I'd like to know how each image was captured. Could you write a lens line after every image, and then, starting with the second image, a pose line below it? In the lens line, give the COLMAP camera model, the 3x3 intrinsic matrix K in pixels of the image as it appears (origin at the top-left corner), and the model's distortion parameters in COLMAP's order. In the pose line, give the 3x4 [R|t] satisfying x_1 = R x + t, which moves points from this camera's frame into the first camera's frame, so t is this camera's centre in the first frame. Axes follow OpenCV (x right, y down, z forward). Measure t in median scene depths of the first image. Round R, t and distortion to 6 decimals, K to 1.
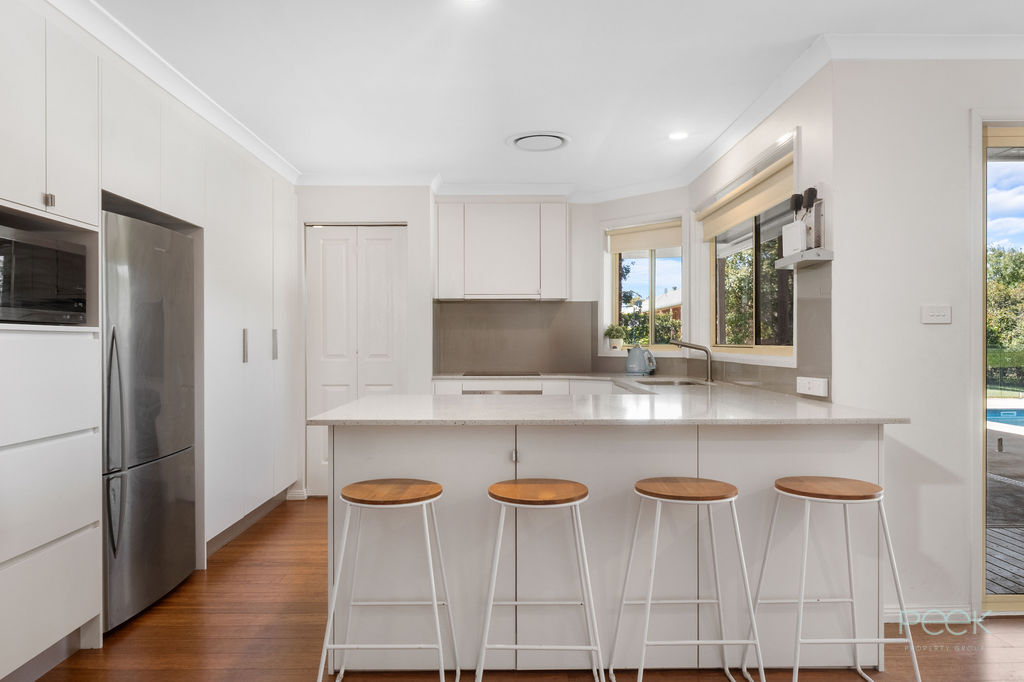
lens RADIAL K [[689.3, 0, 507.8], [0, 689.3, 345.8], [0, 0, 1]] dist [0.008222, 0.004294]
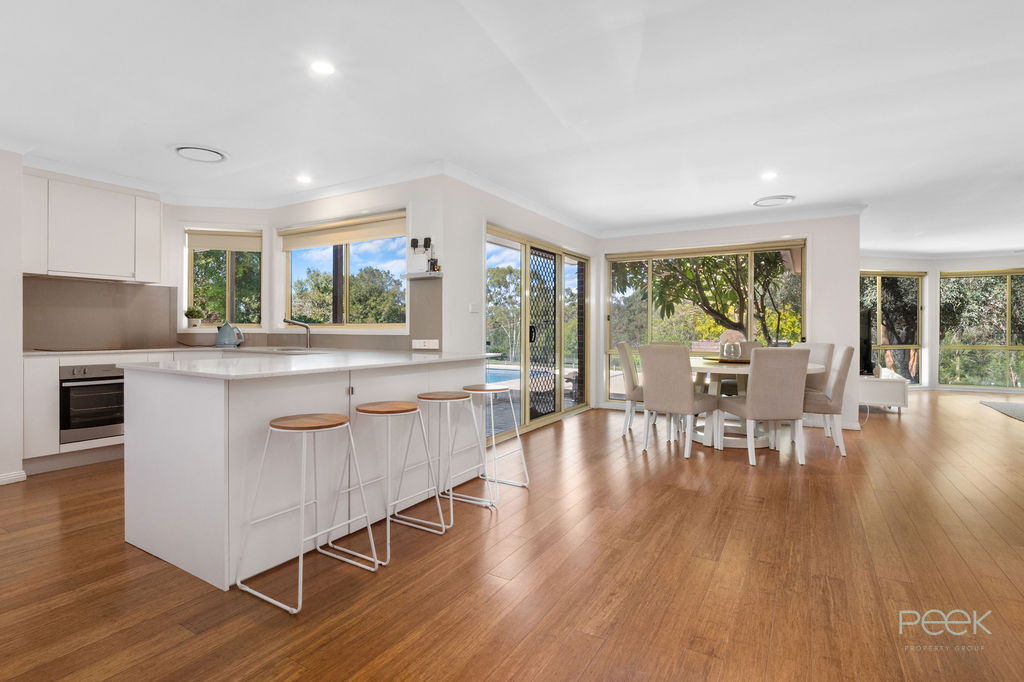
lens RADIAL K [[495.1, 0, 511.2], [0, 495.1, 332.8], [0, 0, 1]] dist [-0.018583, -0.001561]
pose [[0.519475, -0.001790, 0.854484, -0.407677], [-0.000118, 0.999998, 0.002167, 0.017564], [-0.854486, -0.001227, 0.519473, 0.083913]]
